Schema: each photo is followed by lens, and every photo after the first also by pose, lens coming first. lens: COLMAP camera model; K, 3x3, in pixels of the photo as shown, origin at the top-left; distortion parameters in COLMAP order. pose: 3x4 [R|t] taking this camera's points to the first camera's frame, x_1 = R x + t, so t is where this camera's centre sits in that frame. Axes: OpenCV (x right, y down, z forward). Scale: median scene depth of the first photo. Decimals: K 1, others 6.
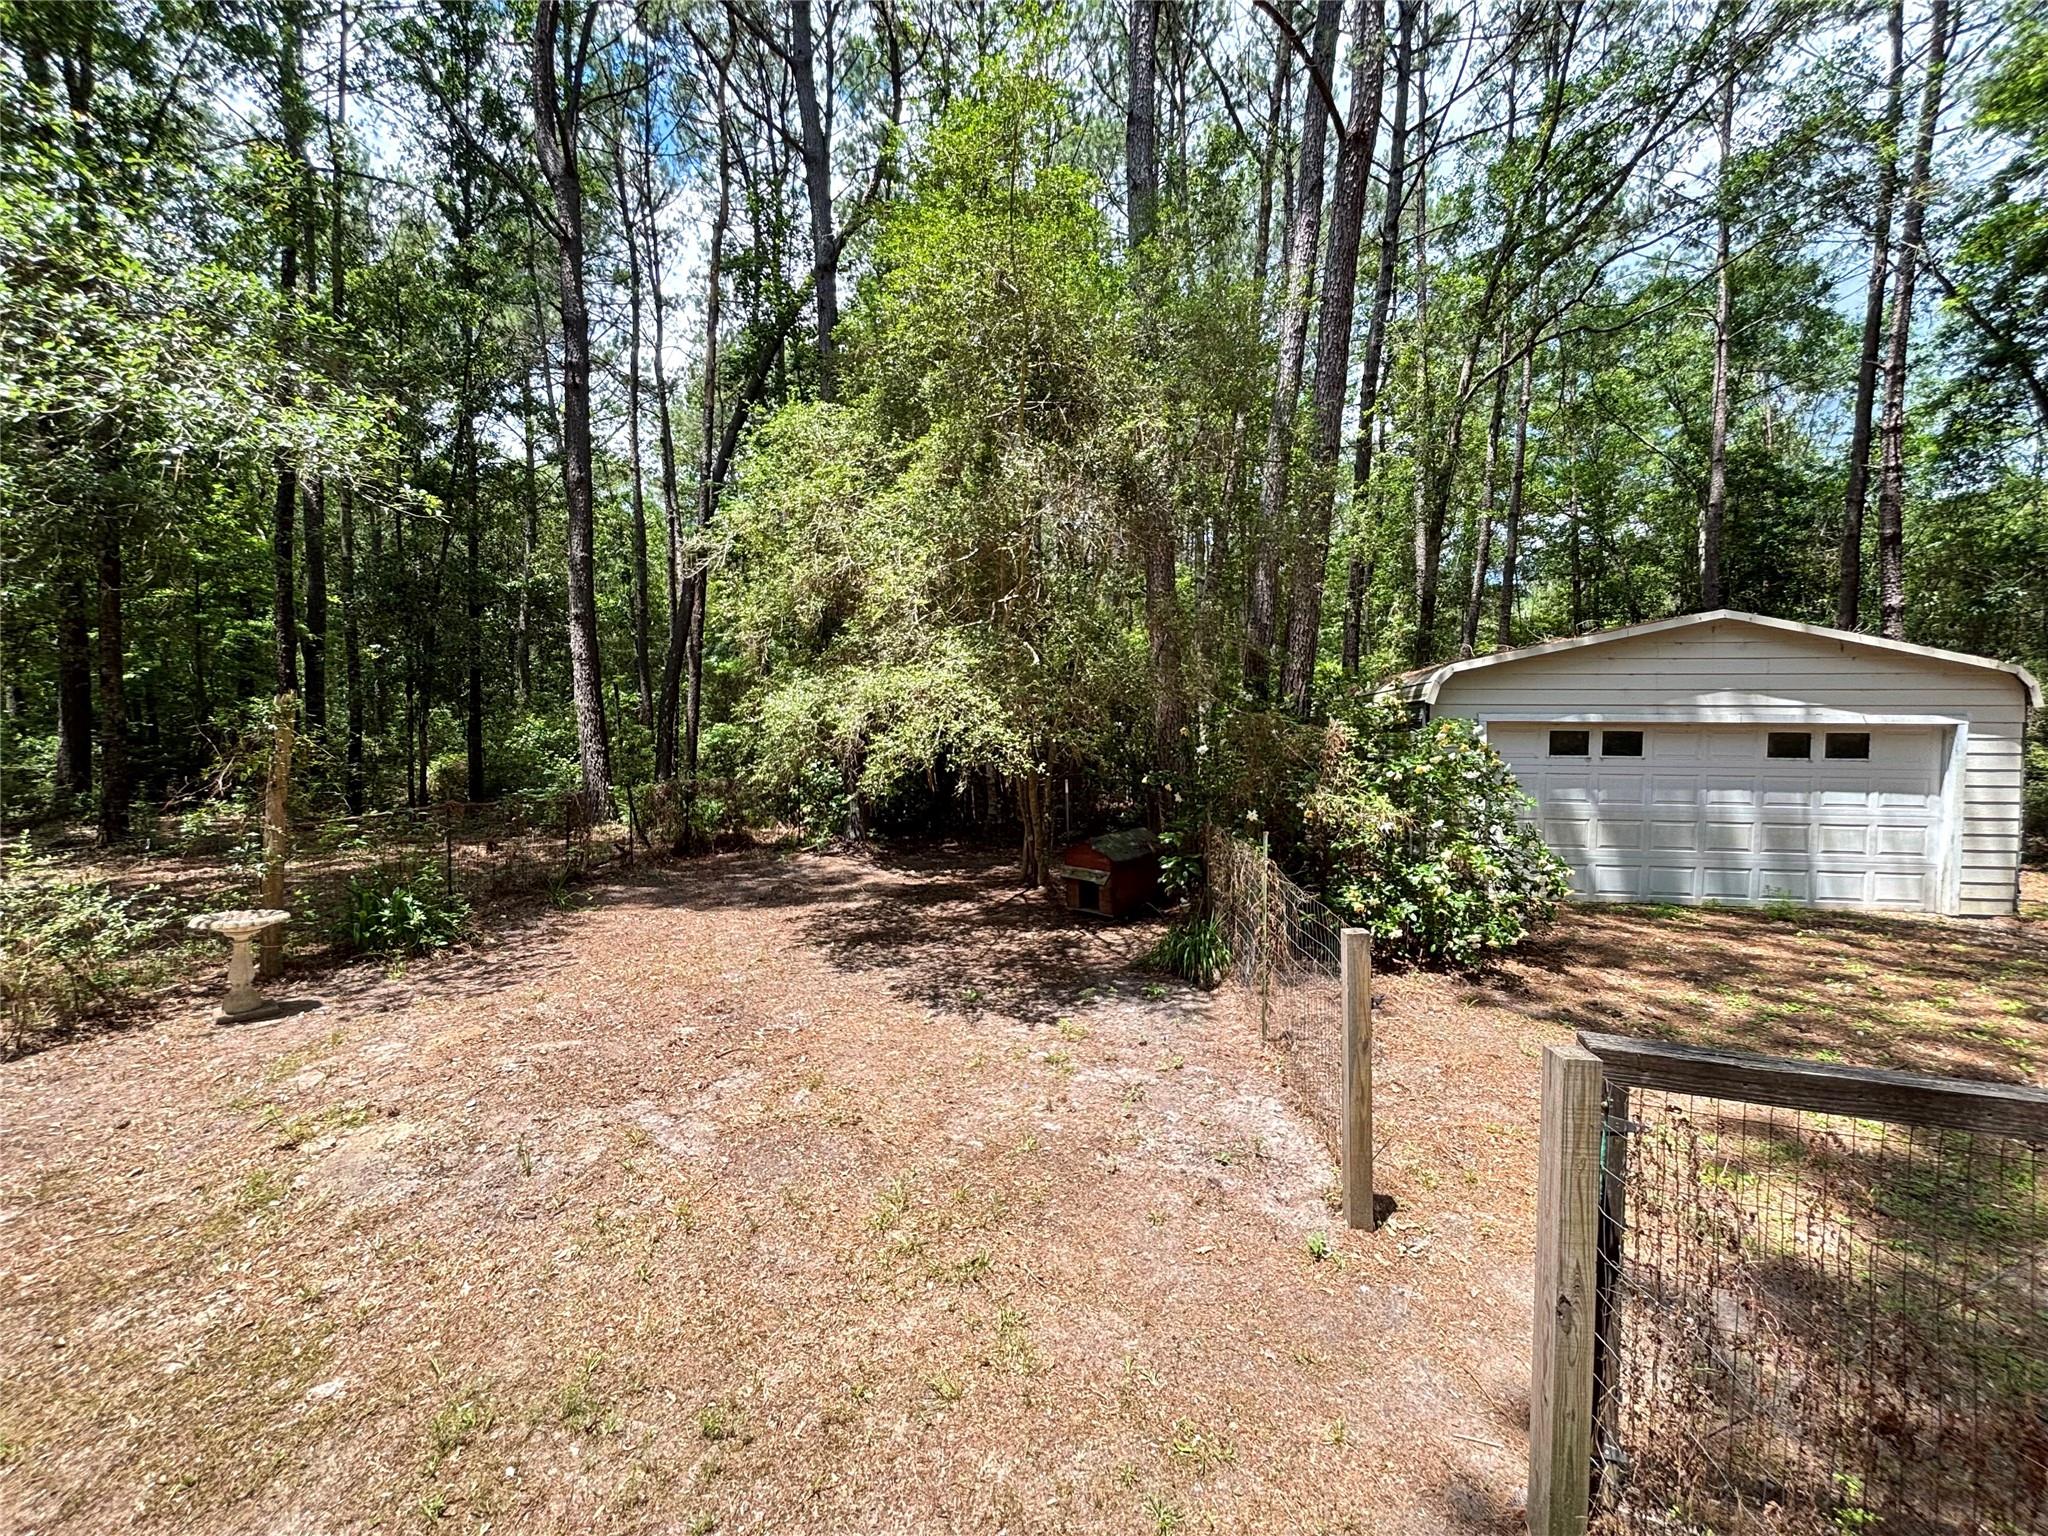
lens RADIAL K [[830.1, 0, 1024.0], [0, 830.1, 768.0], [0, 0, 1]] dist [0.016167, -0.006105]
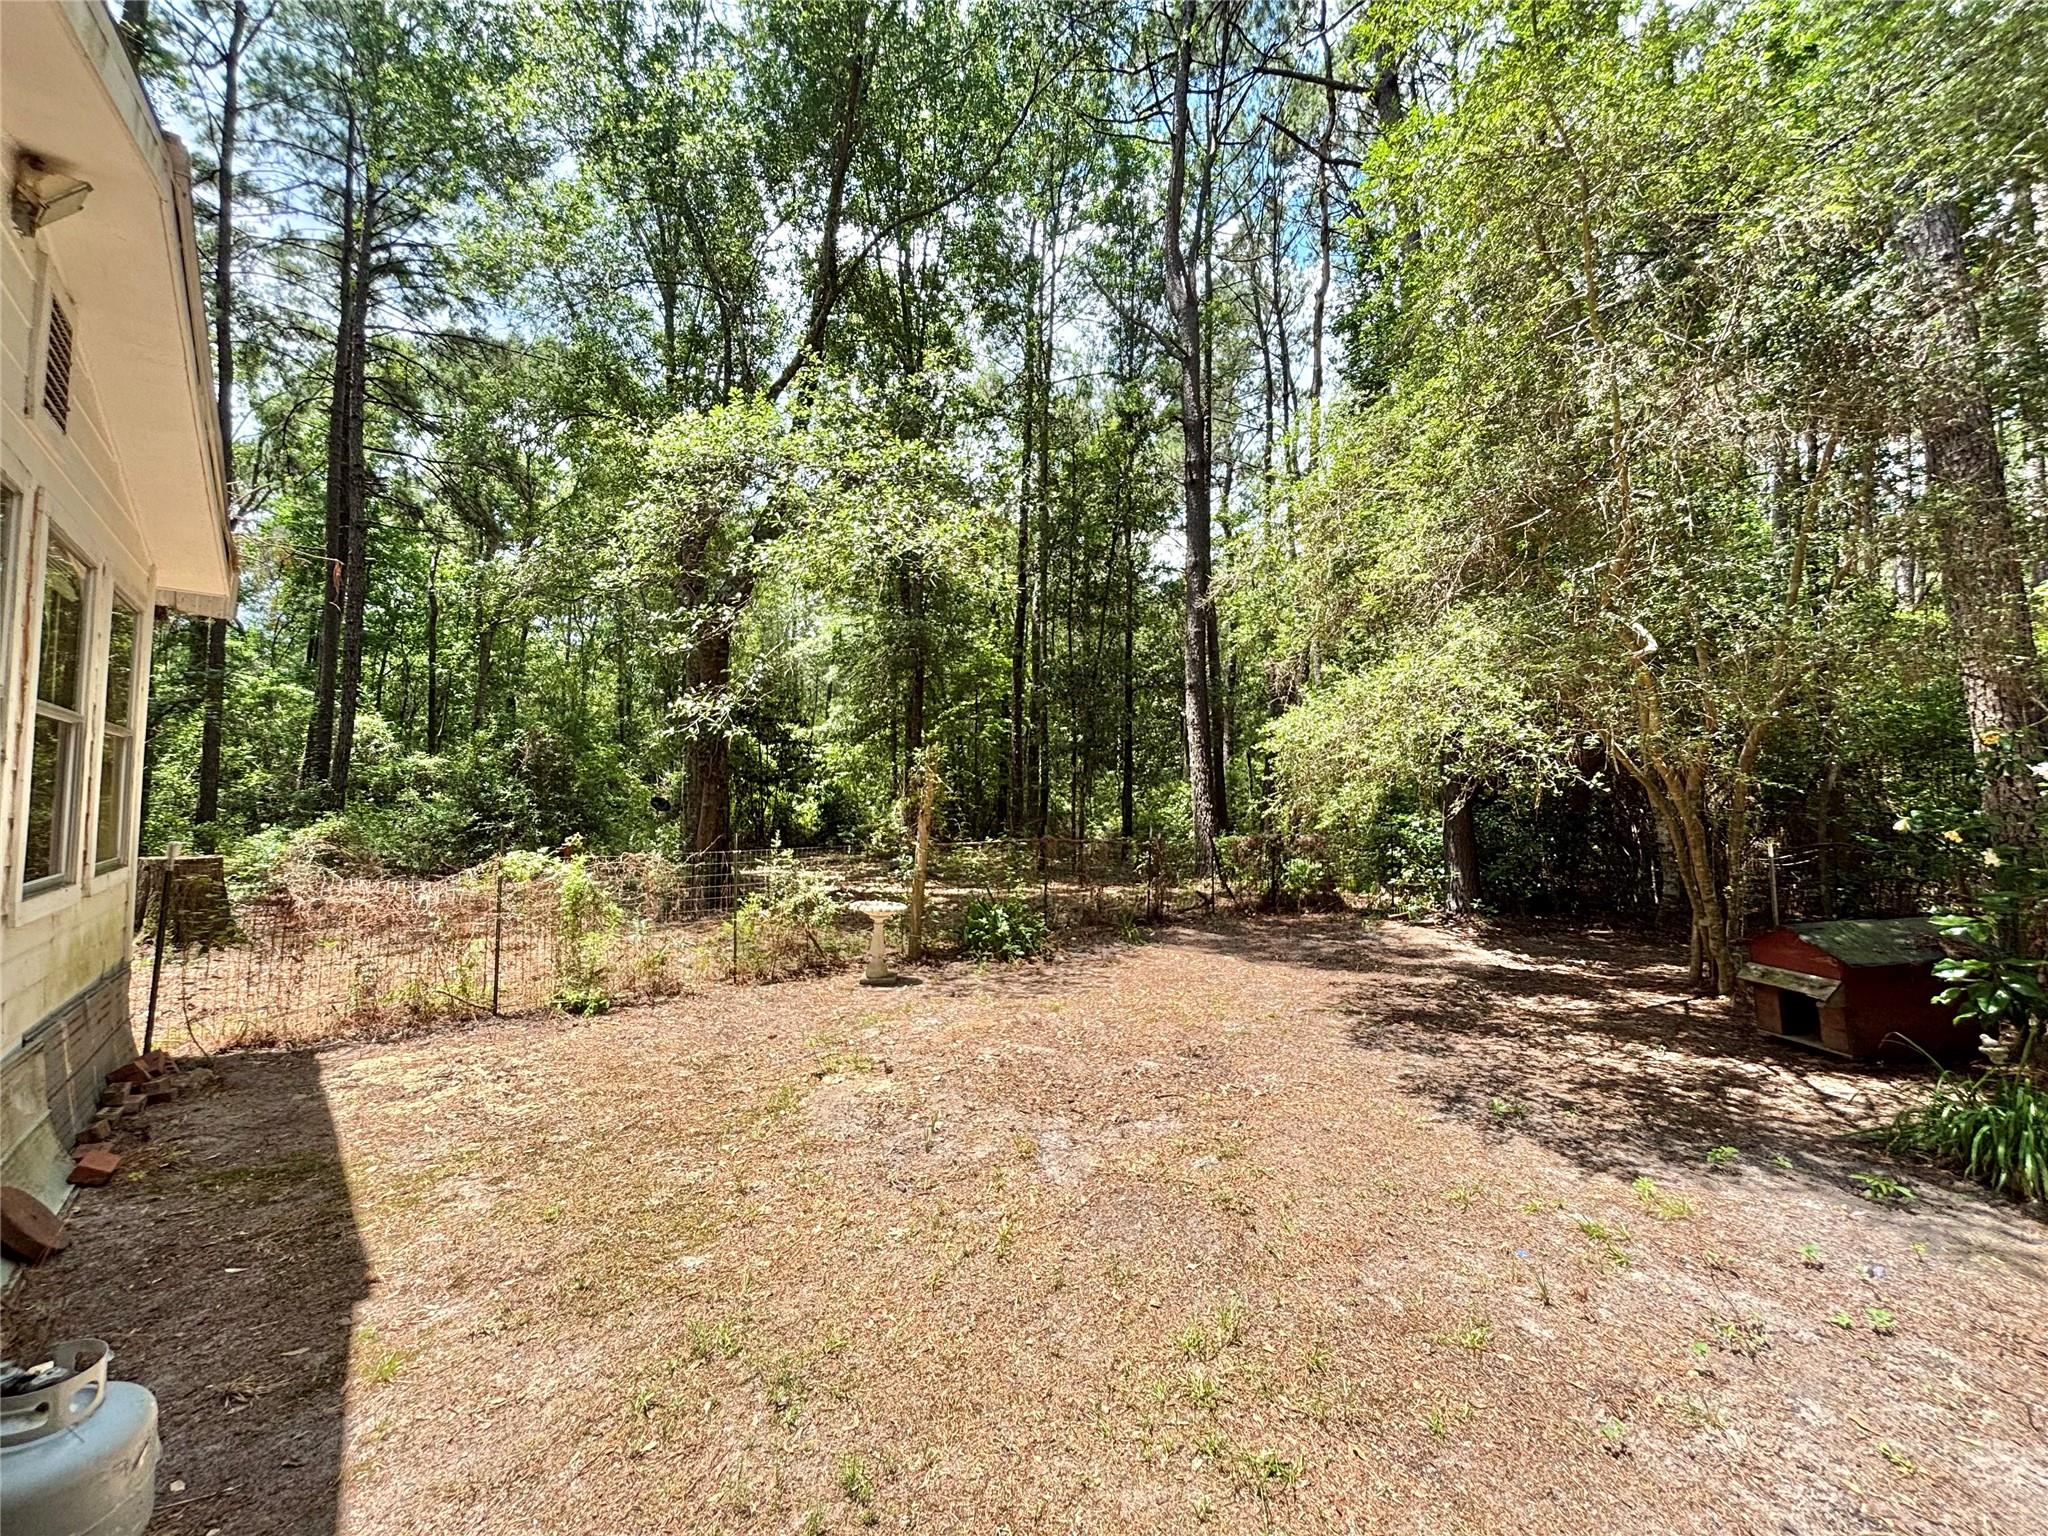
lens RADIAL K [[830.1, 0, 1024.0], [0, 830.1, 768.0], [0, 0, 1]] dist [0.016167, -0.006105]
pose [[0.724976, -0.029933, -0.688123, 0.111602], [-0.035493, 0.996104, -0.080724, 0.045749], [0.687859, 0.082947, 0.721090, 0.146569]]
